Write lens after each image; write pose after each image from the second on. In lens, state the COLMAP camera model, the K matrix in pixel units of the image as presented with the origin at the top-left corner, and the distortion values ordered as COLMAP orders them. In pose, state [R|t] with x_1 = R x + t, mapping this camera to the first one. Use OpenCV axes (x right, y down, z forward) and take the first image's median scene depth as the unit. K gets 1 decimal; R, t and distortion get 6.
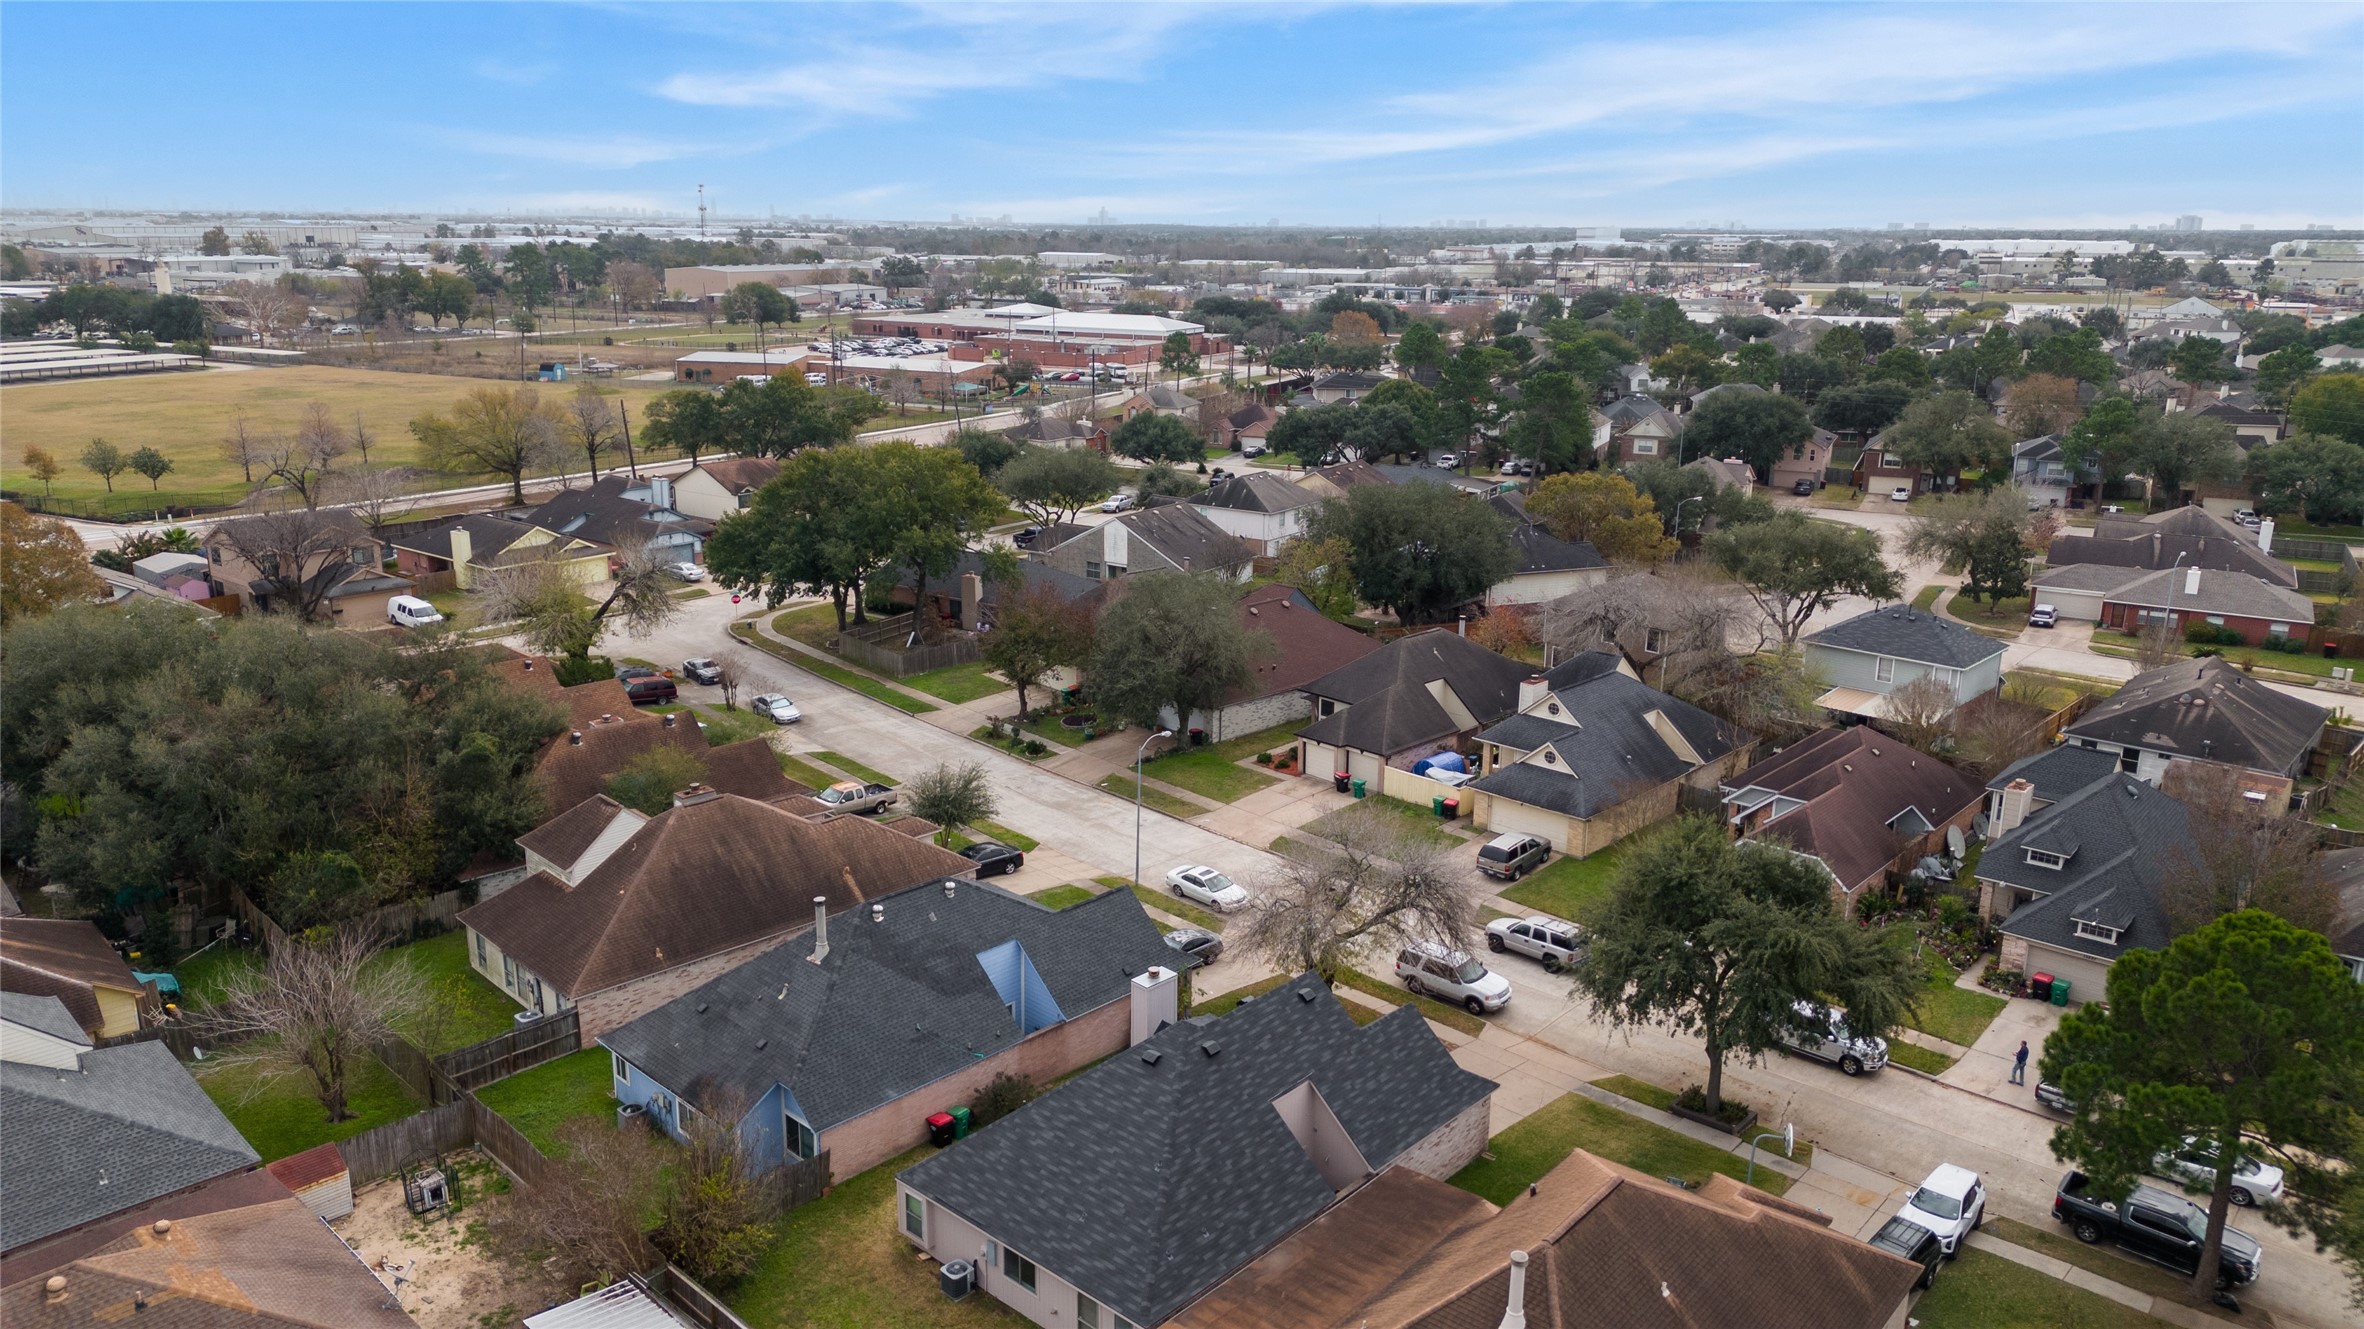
lens RADIAL K [[1606.2, 0, 1182.0], [0, 1606.2, 664.5], [0, 0, 1]] dist [-0.000468, -0.006864]
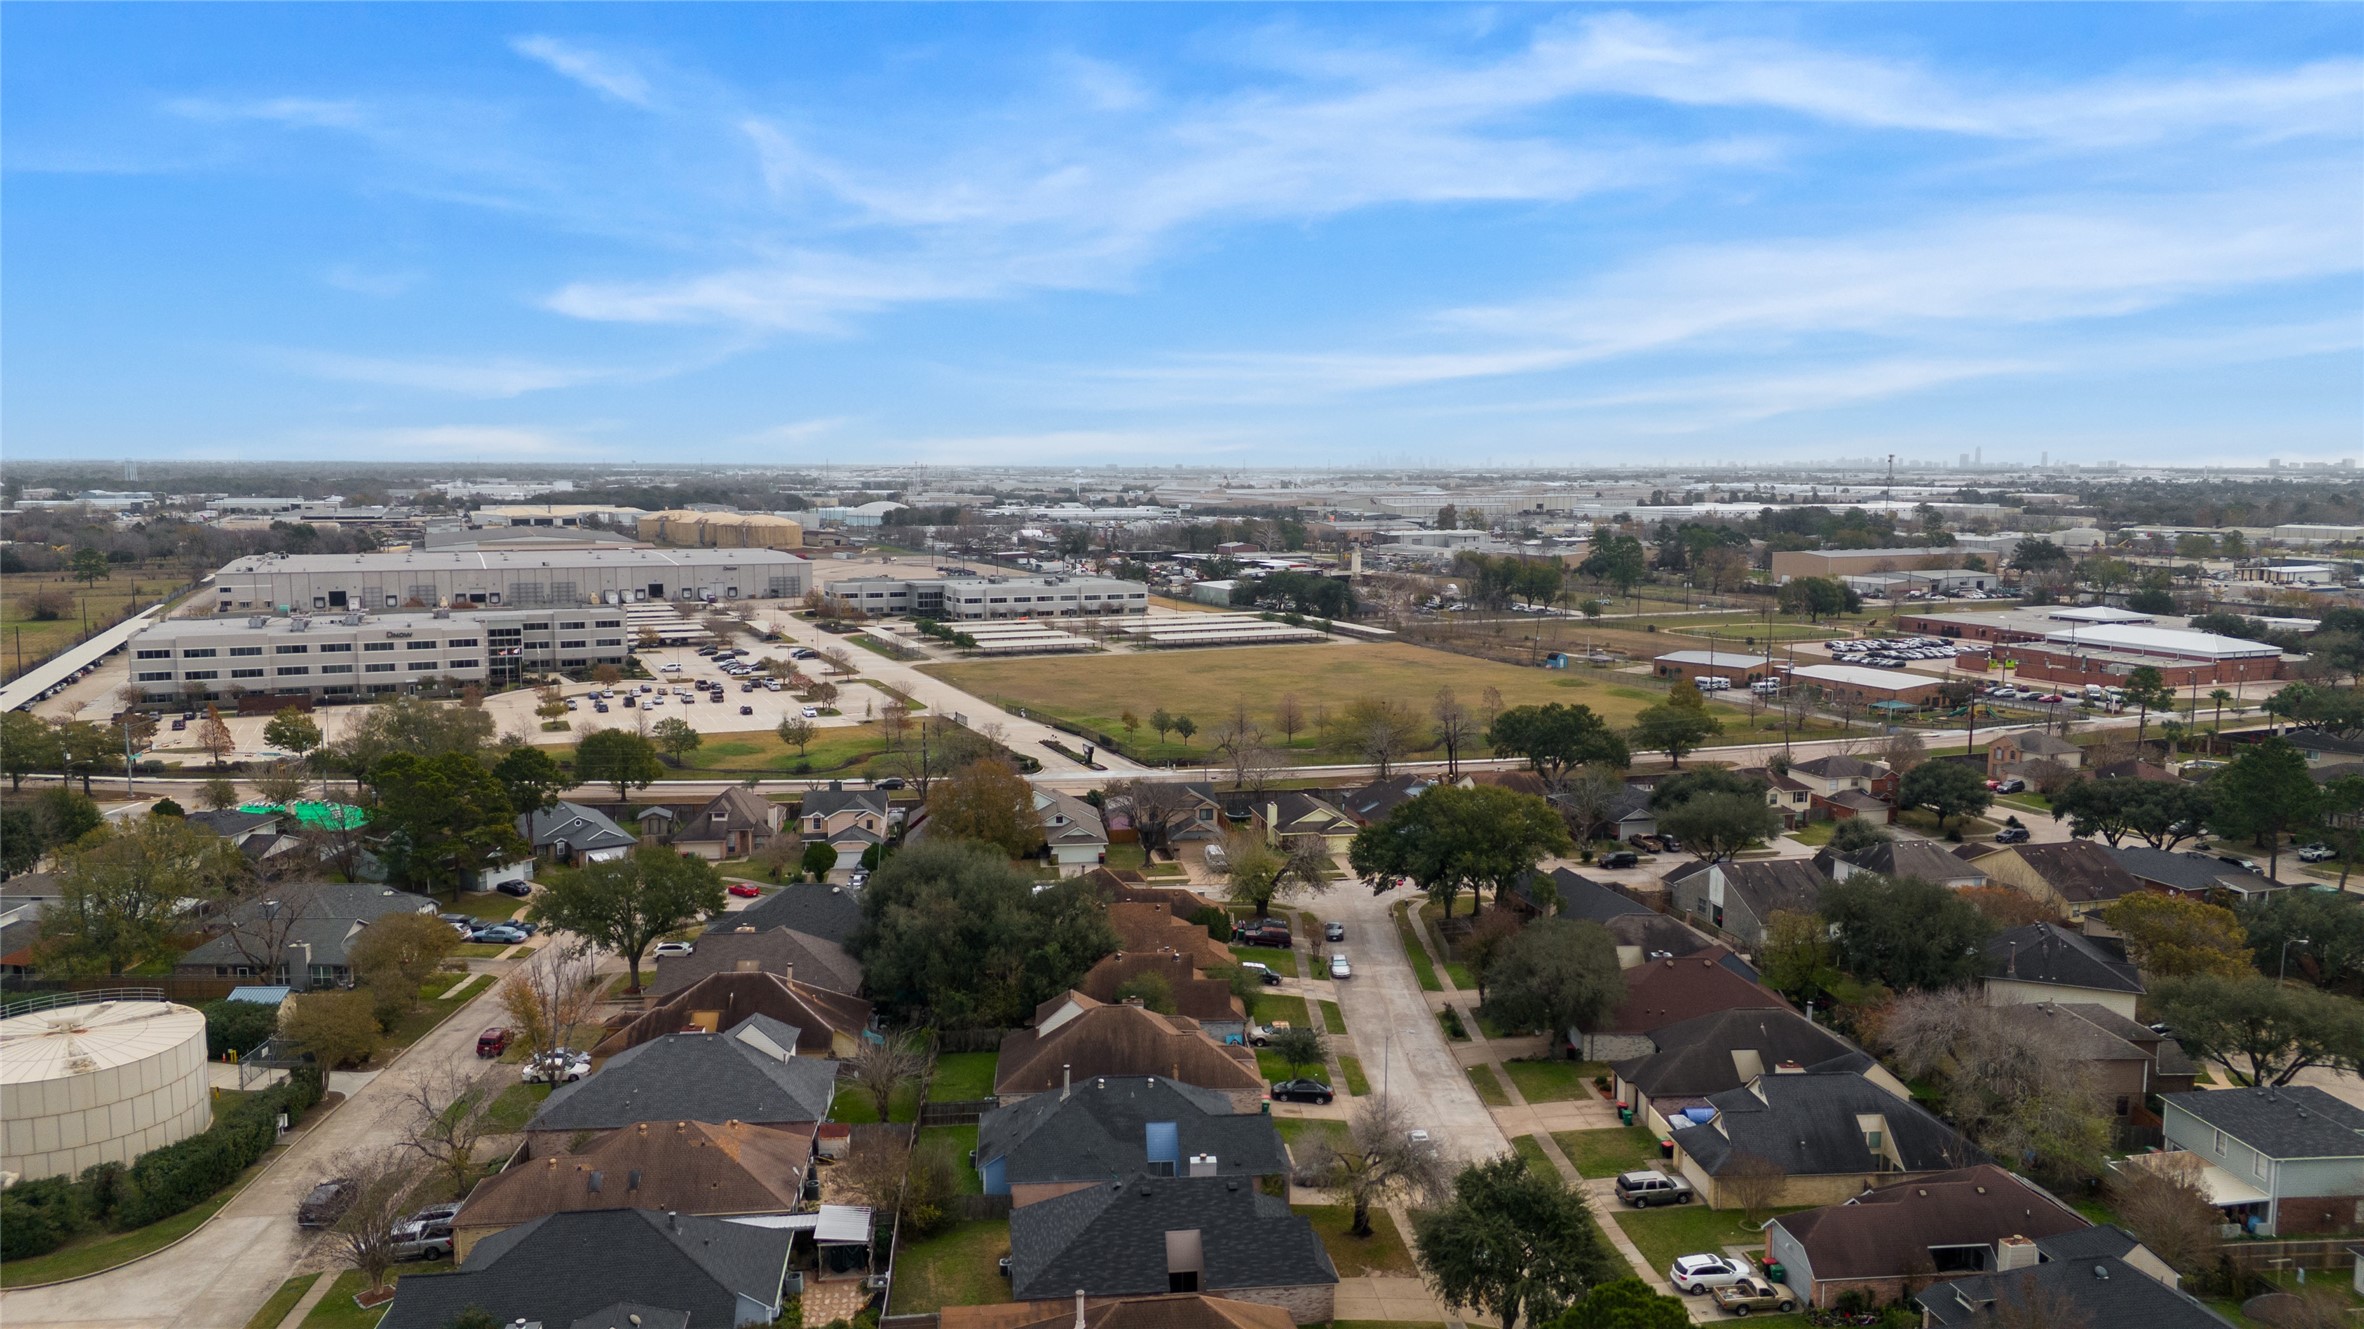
lens RADIAL K [[1606.2, 0, 1182.0], [0, 1606.2, 664.5], [0, 0, 1]] dist [-0.000468, -0.006864]
pose [[0.733558, 0.070219, -0.675989, 0.547459], [-0.167311, 0.982695, -0.079482, -0.092134], [0.658710, 0.171405, 0.732613, -0.173403]]
